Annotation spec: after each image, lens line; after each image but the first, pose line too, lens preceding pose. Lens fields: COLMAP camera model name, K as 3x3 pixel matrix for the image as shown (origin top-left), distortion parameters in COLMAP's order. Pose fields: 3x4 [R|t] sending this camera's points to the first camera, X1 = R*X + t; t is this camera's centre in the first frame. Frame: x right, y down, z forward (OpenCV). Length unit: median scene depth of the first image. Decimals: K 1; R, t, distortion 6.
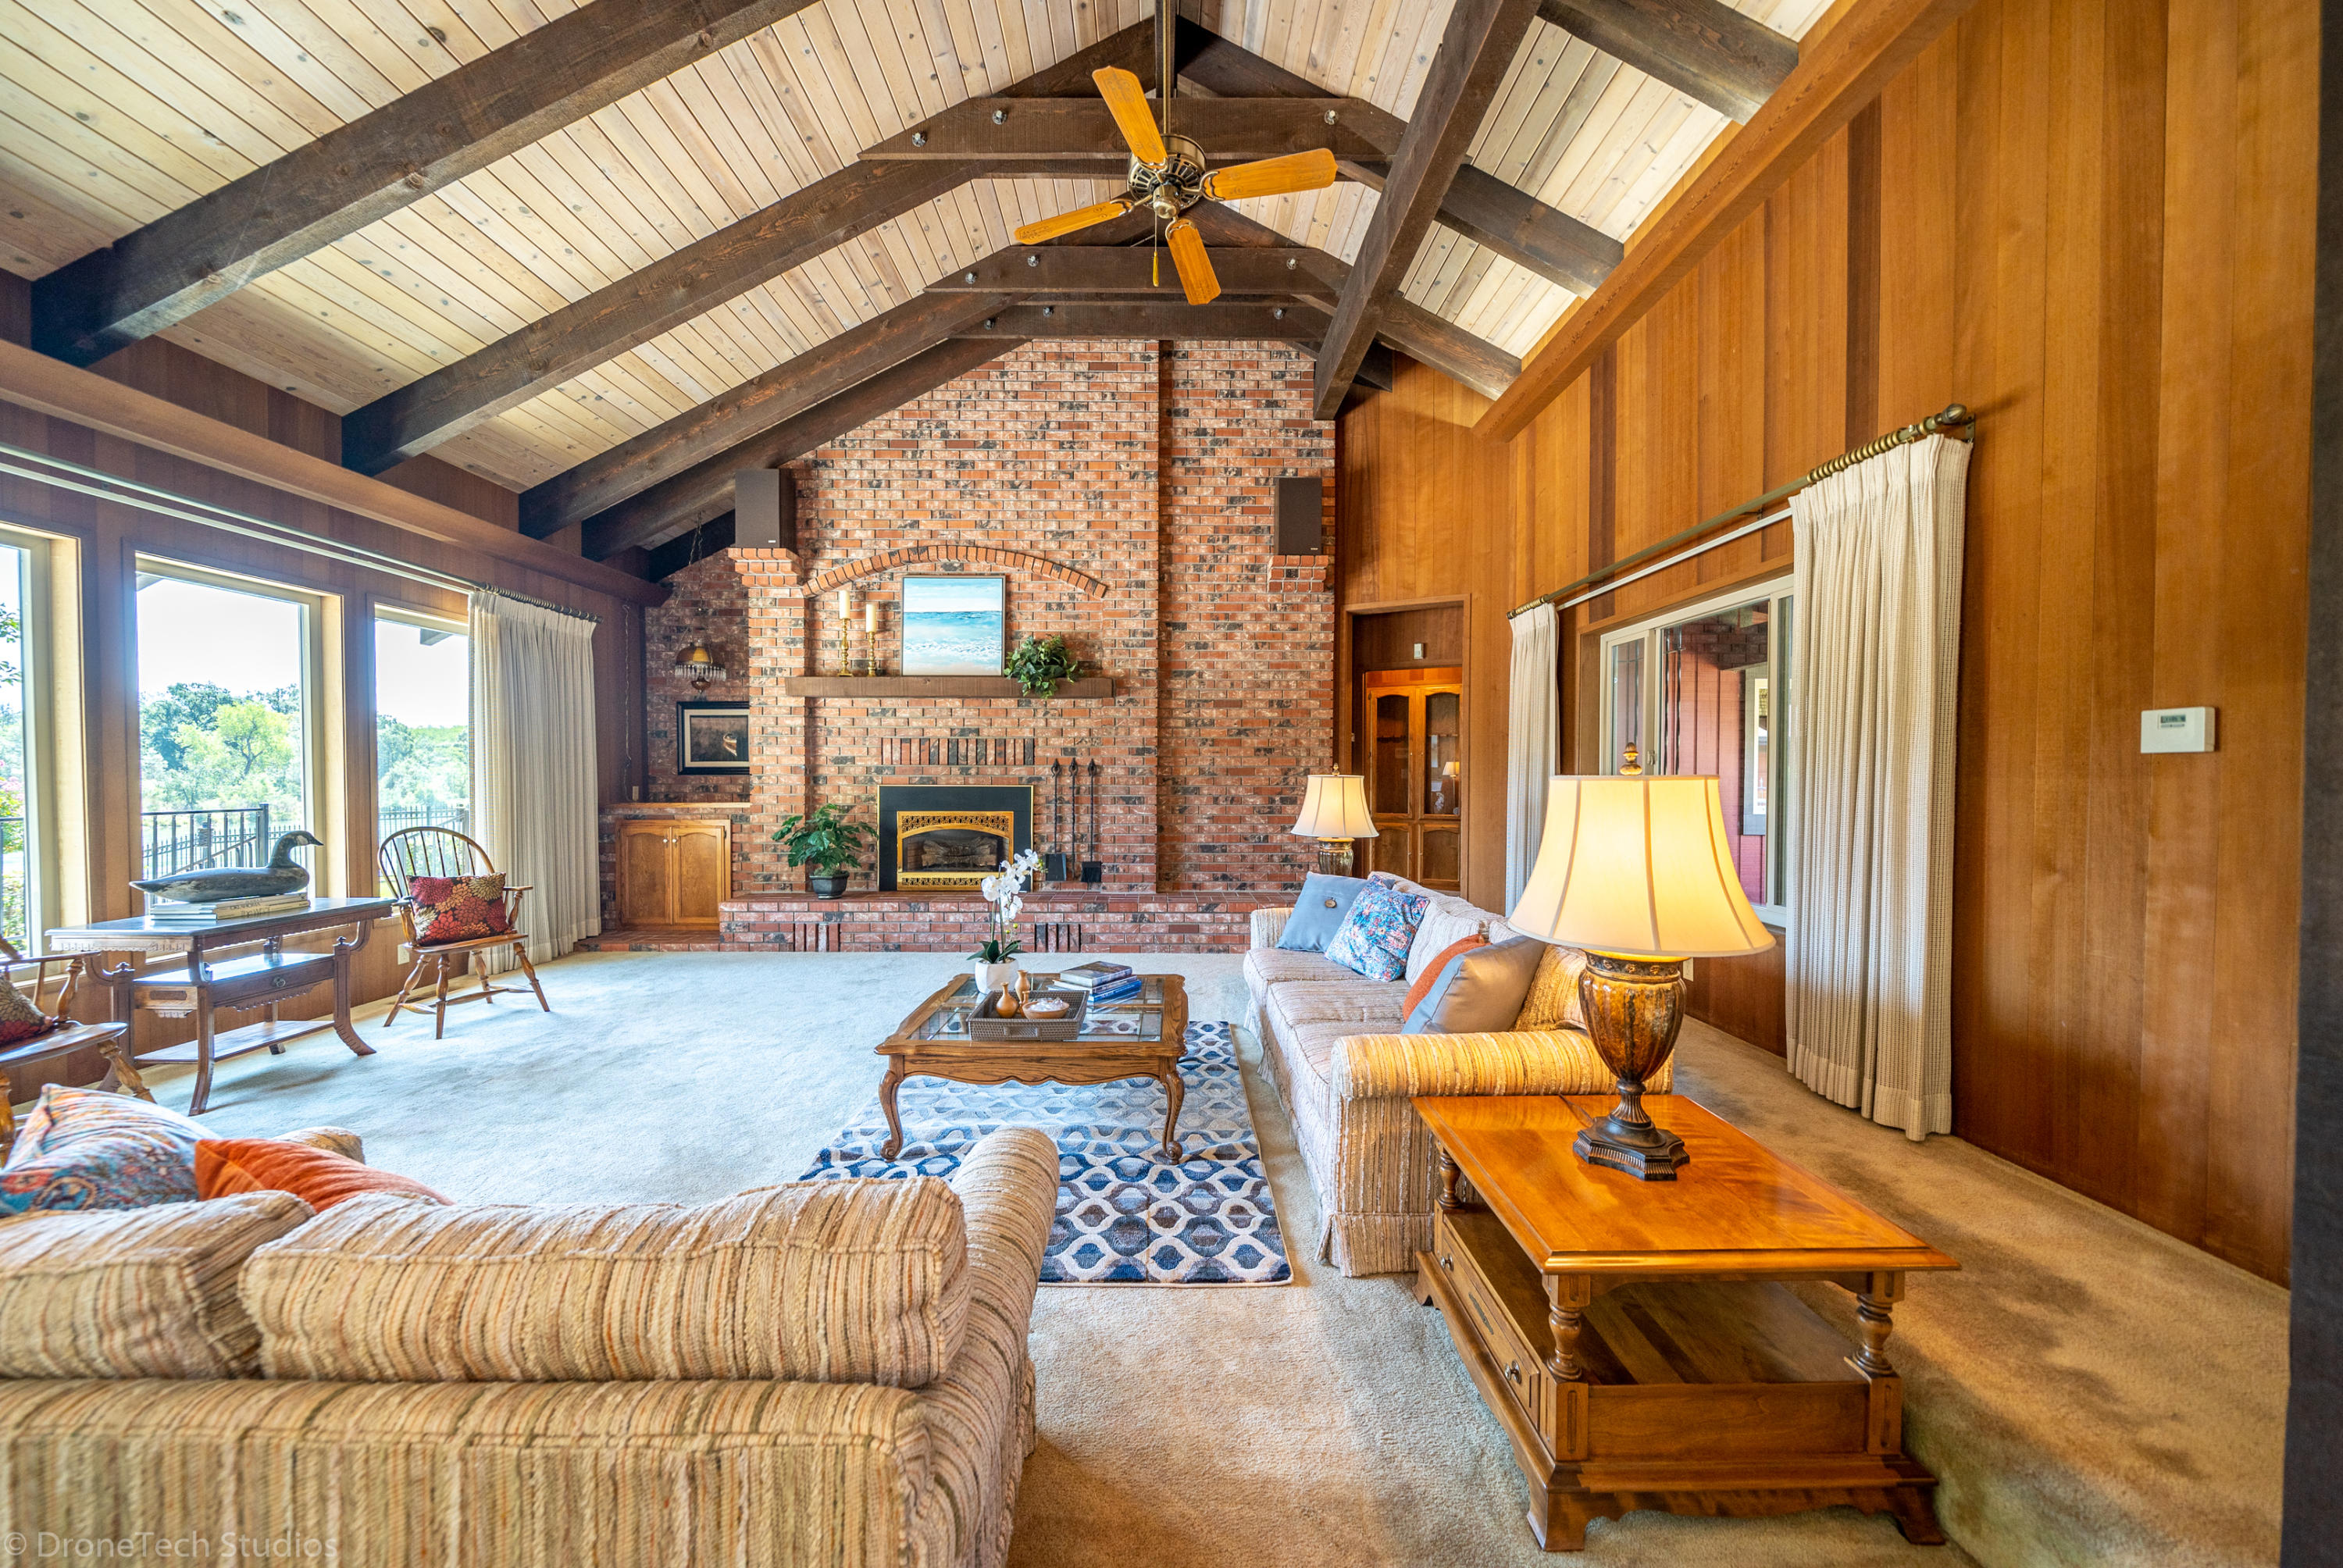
lens RADIAL K [[825.7, 0, 1159.2], [0, 825.7, 785.2], [0, 0, 1]] dist [-0.001649, -0.000092]
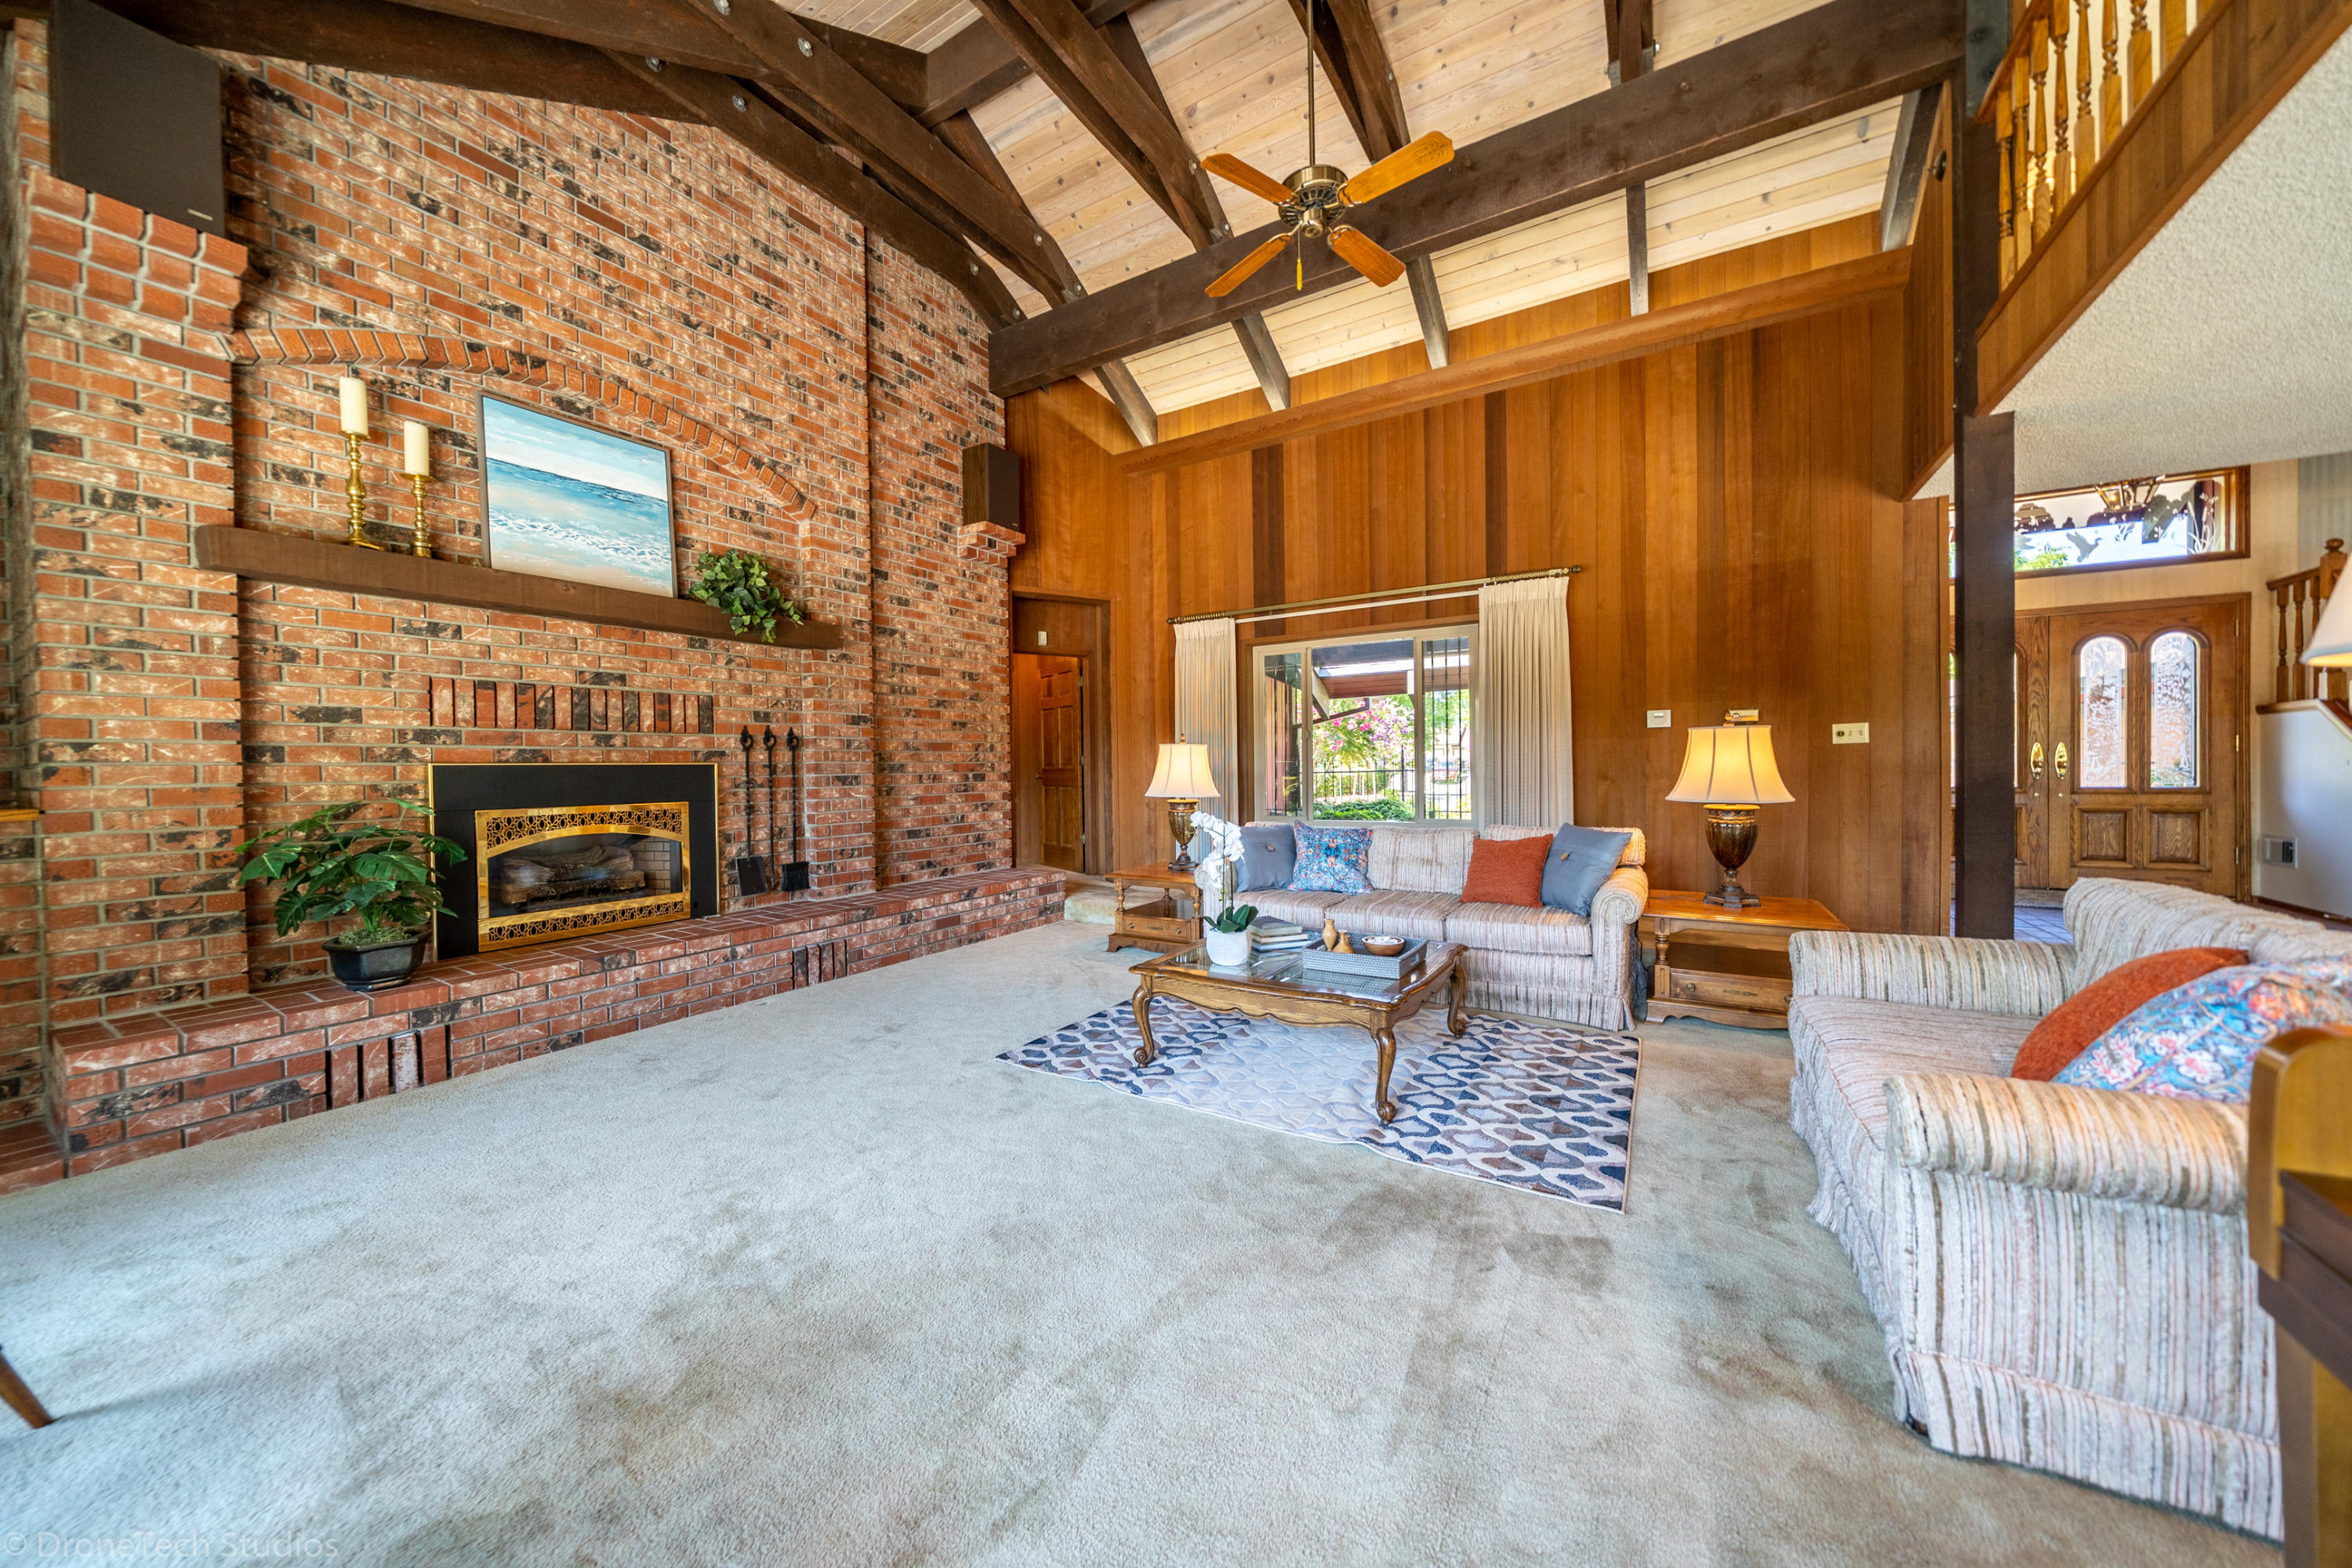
lens RADIAL K [[822.4, 0, 1176.2], [0, 822.4, 778.2], [0, 0, 1]] dist [-0.002075, -0.000266]
pose [[0.517307, -0.020836, 0.855546, -0.547974], [0.027587, 0.999590, 0.007663, 0.018607], [-0.855355, 0.019638, 0.517670, 0.308123]]
